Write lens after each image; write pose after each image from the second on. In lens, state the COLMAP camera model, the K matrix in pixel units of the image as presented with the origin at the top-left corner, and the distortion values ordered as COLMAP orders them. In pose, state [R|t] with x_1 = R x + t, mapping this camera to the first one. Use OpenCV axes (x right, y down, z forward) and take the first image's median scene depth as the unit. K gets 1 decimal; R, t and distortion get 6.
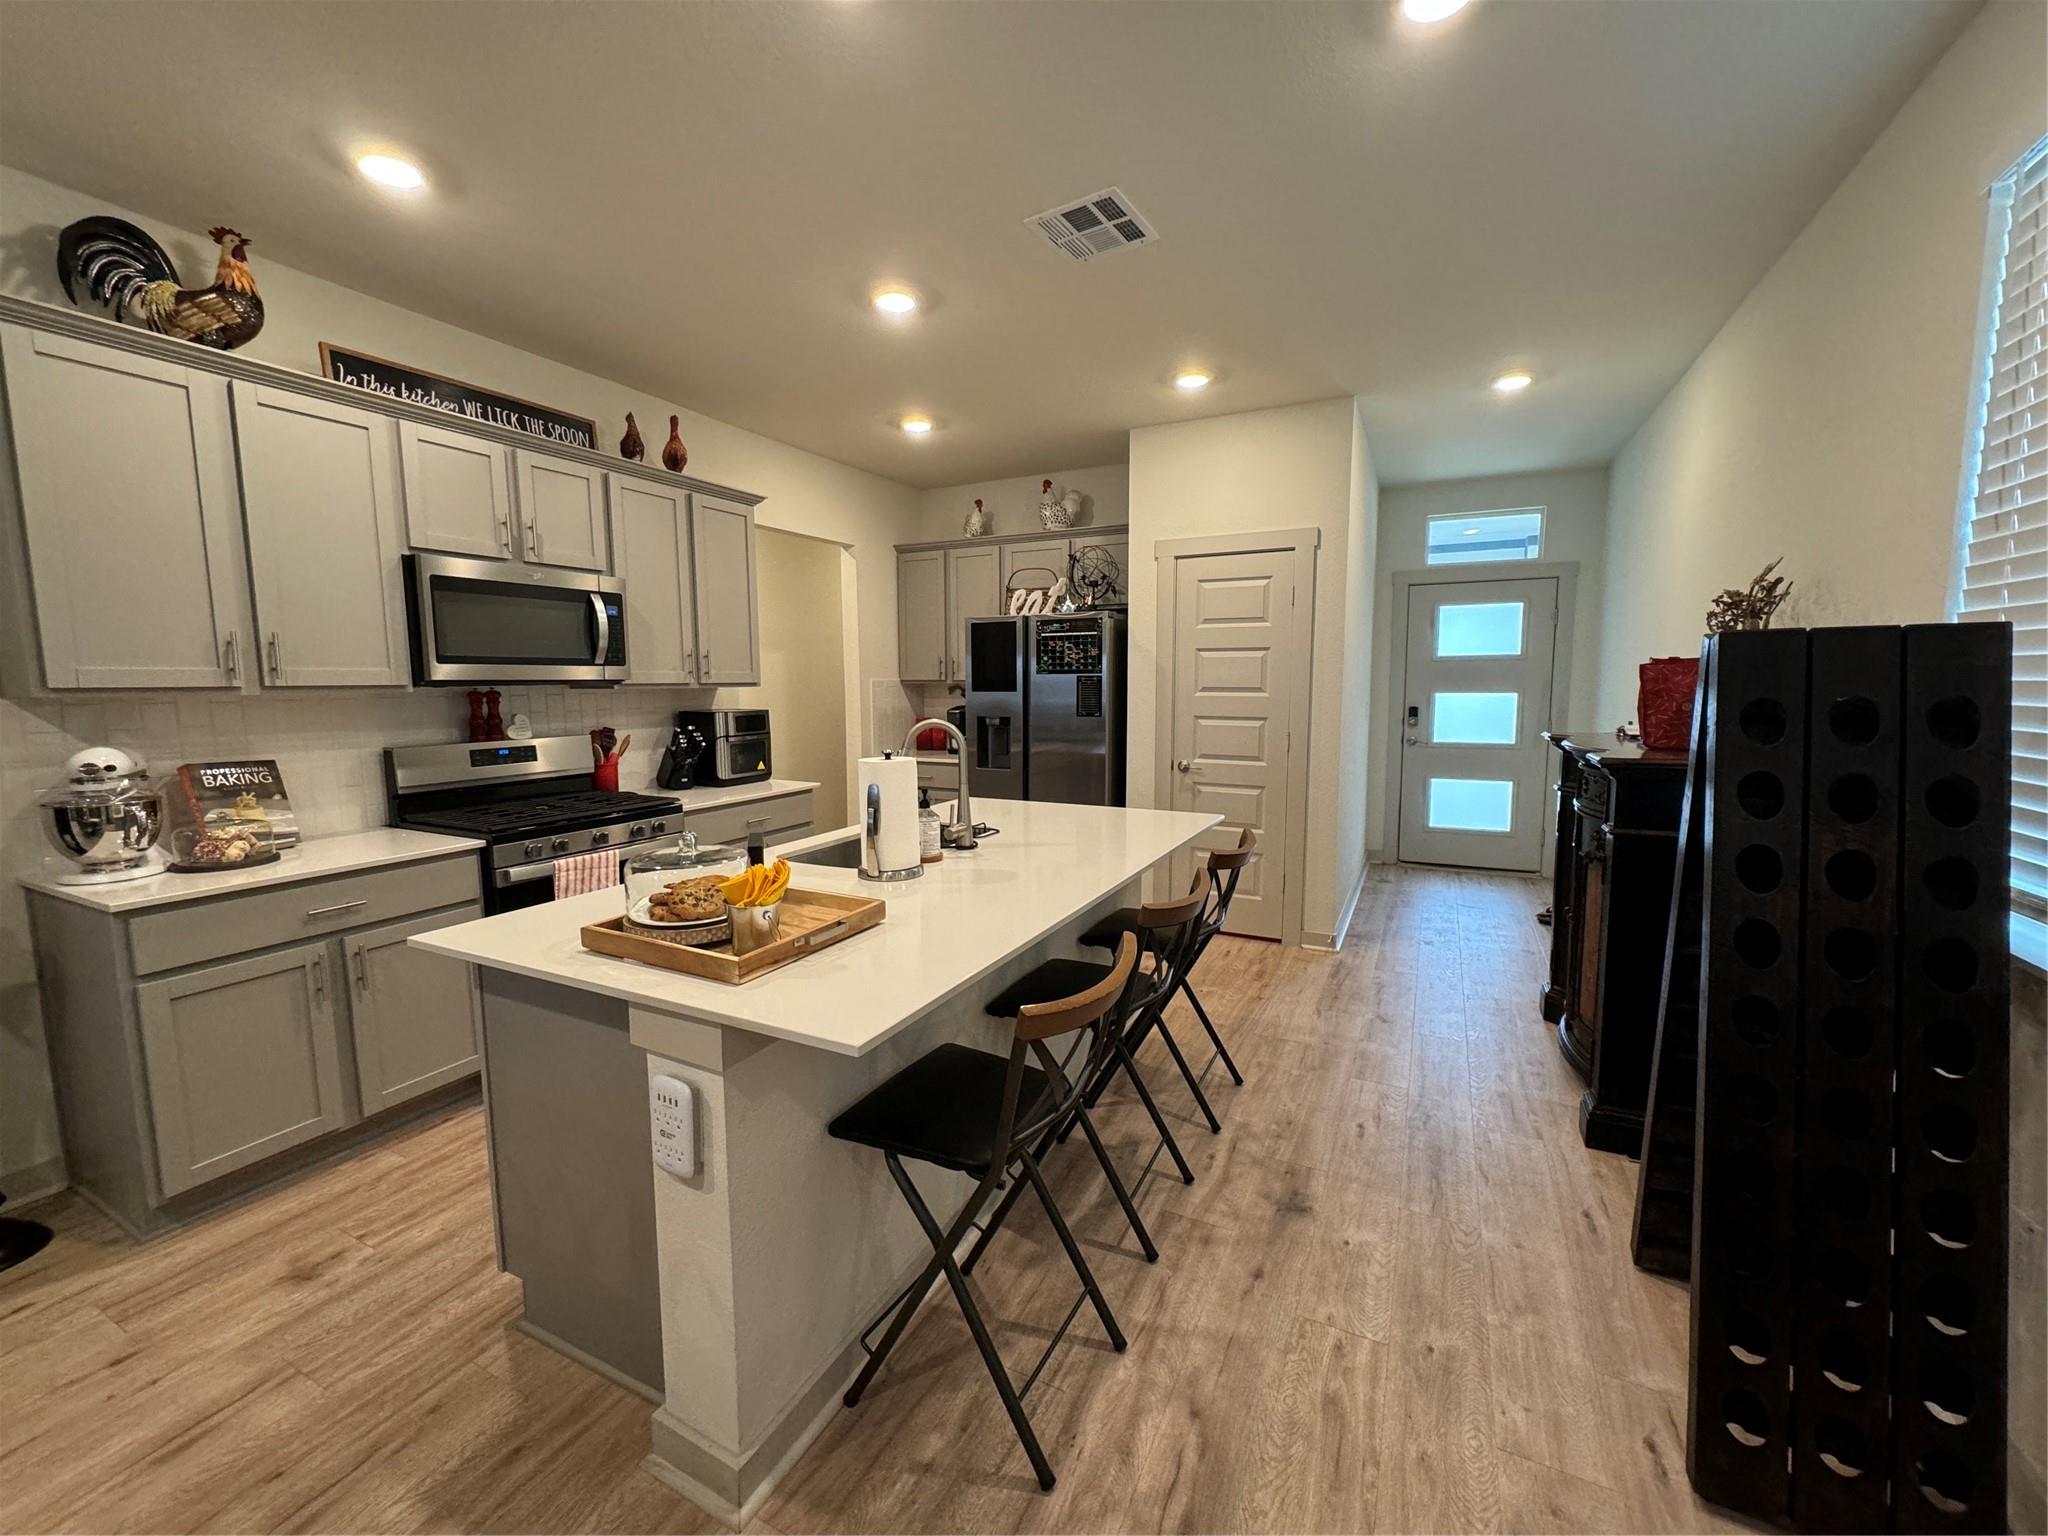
lens RADIAL K [[817.0, 0, 1025.8], [0, 817.0, 770.9], [0, 0, 1]] dist [-0.001507, 0.001335]
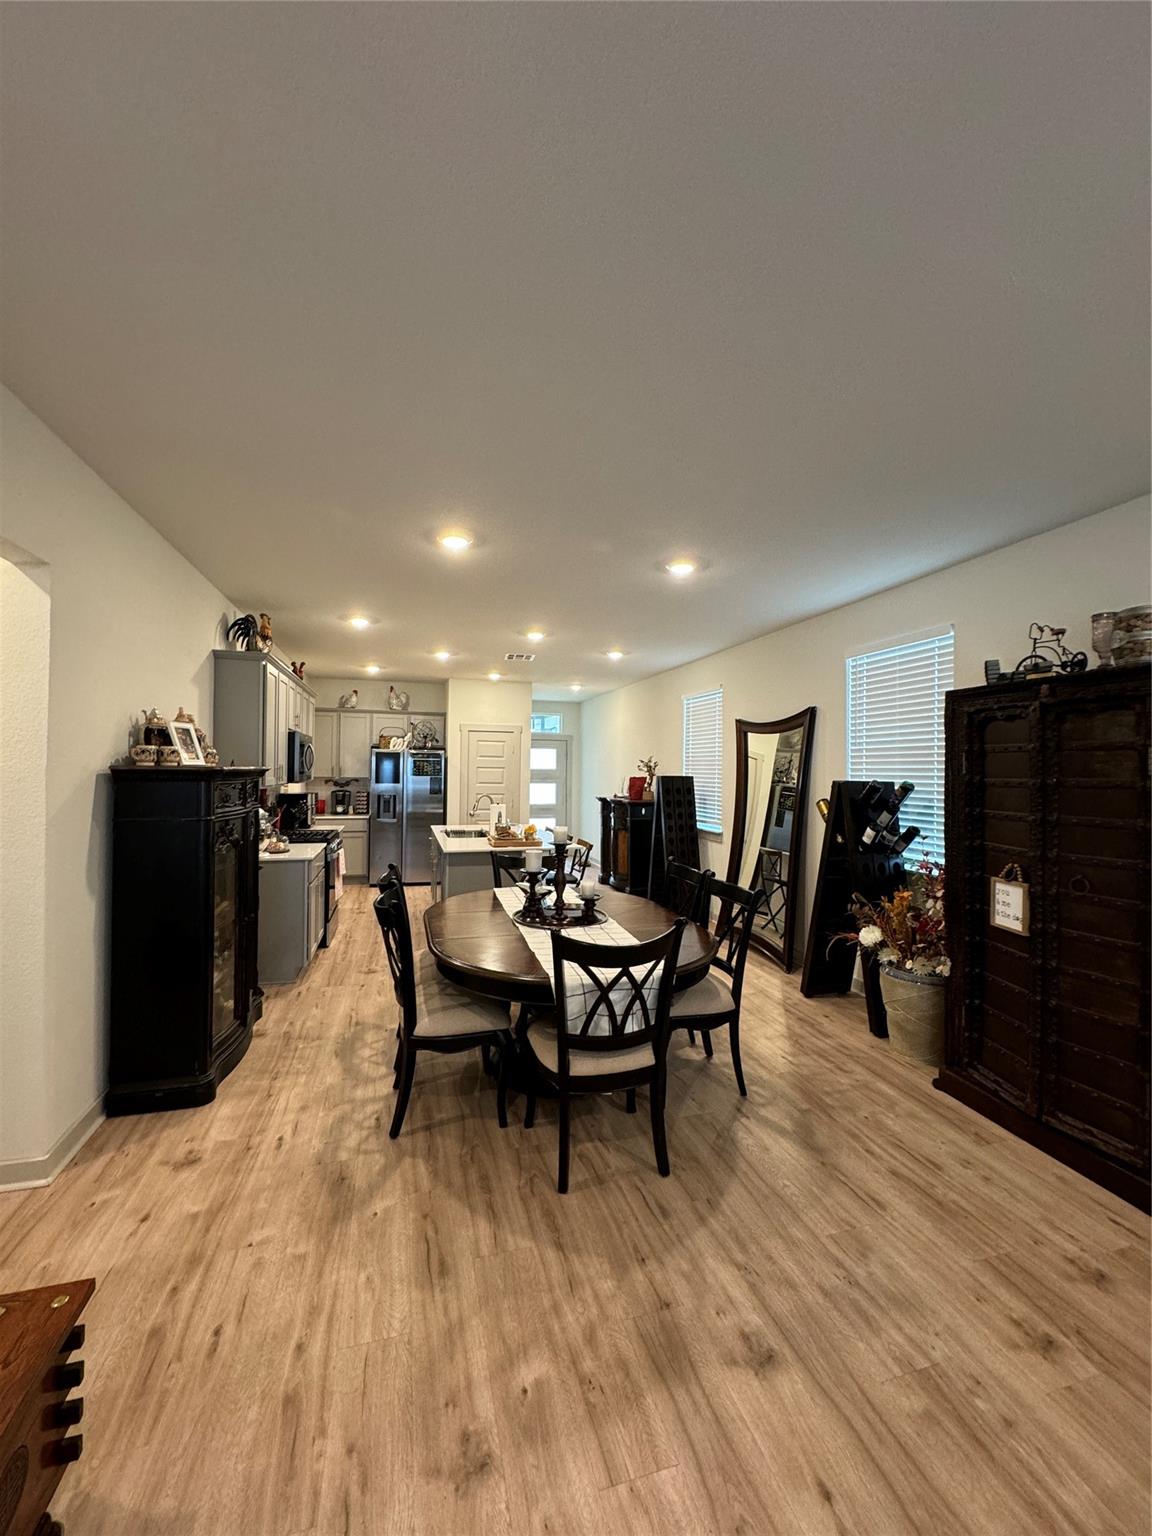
lens RADIAL K [[612.8, 0, 577.3], [0, 612.8, 767.5], [0, 0, 1]] dist [-0.001507, 0.001335]
pose [[0.735020, 0.017930, 0.677809, -1.159318], [0.059616, 0.994070, -0.090945, 0.058828], [-0.675420, 0.107254, 0.729592, -0.811637]]
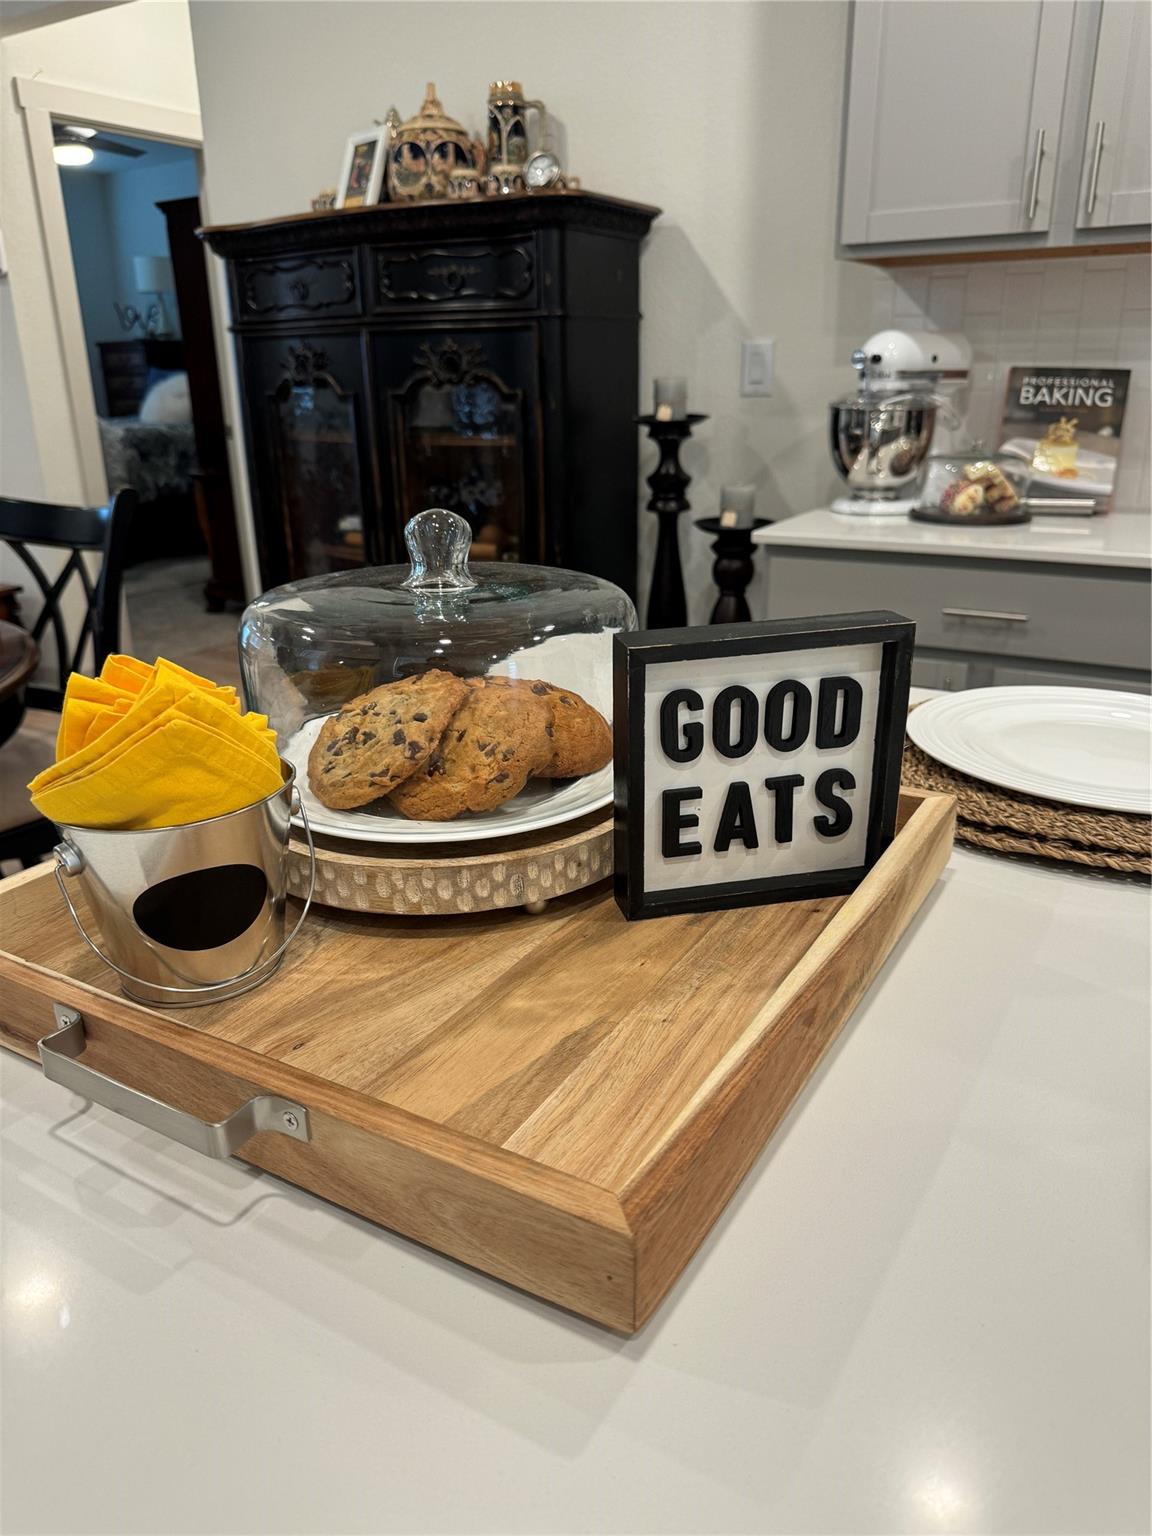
lens RADIAL K [[1101.0, 0, 567.9], [0, 1101.0, 772.1], [0, 0, 1]] dist [0.017762, -0.024305]
pose [[-0.076220, 0.351513, -0.933075, -0.010731], [-0.095050, 0.928974, 0.357733, 0.008759], [0.992550, 0.115955, -0.037395, 0.527443]]
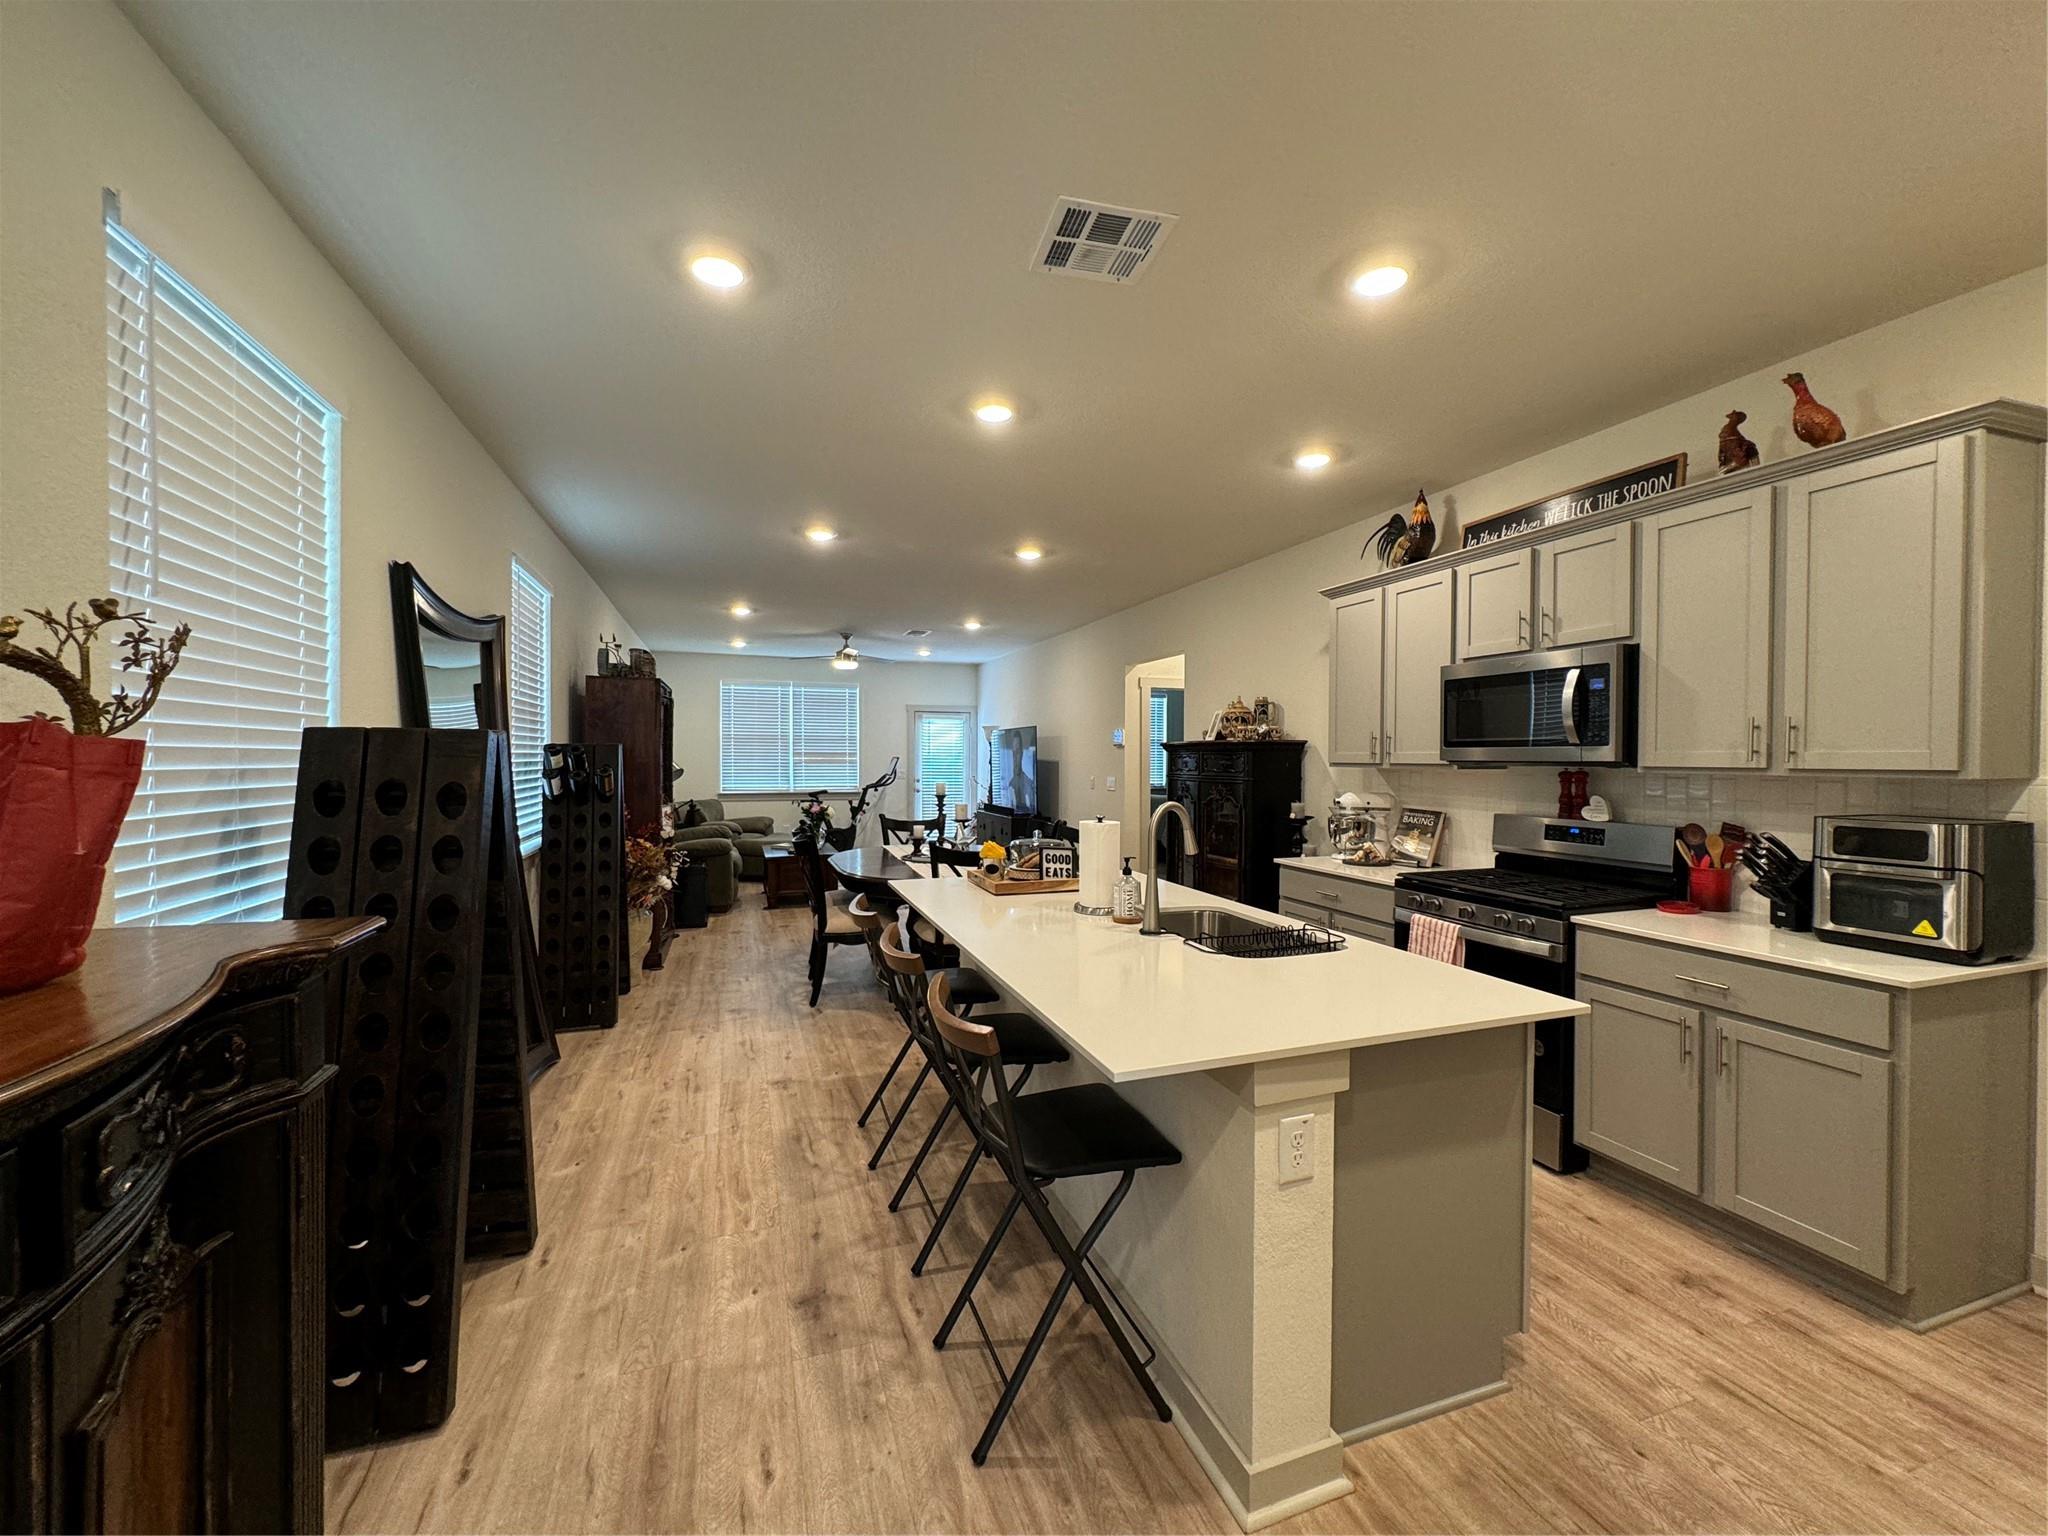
lens RADIAL K [[817.0, 0, 1024.8], [0, 817.0, 771.3], [0, 0, 1]] dist [-0.001507, 0.001335]
pose [[-0.694147, 0.015383, -0.719669, 0.572659], [-0.080543, 0.991834, 0.098887, -0.143261], [0.715313, 0.126606, -0.687240, 1.202662]]
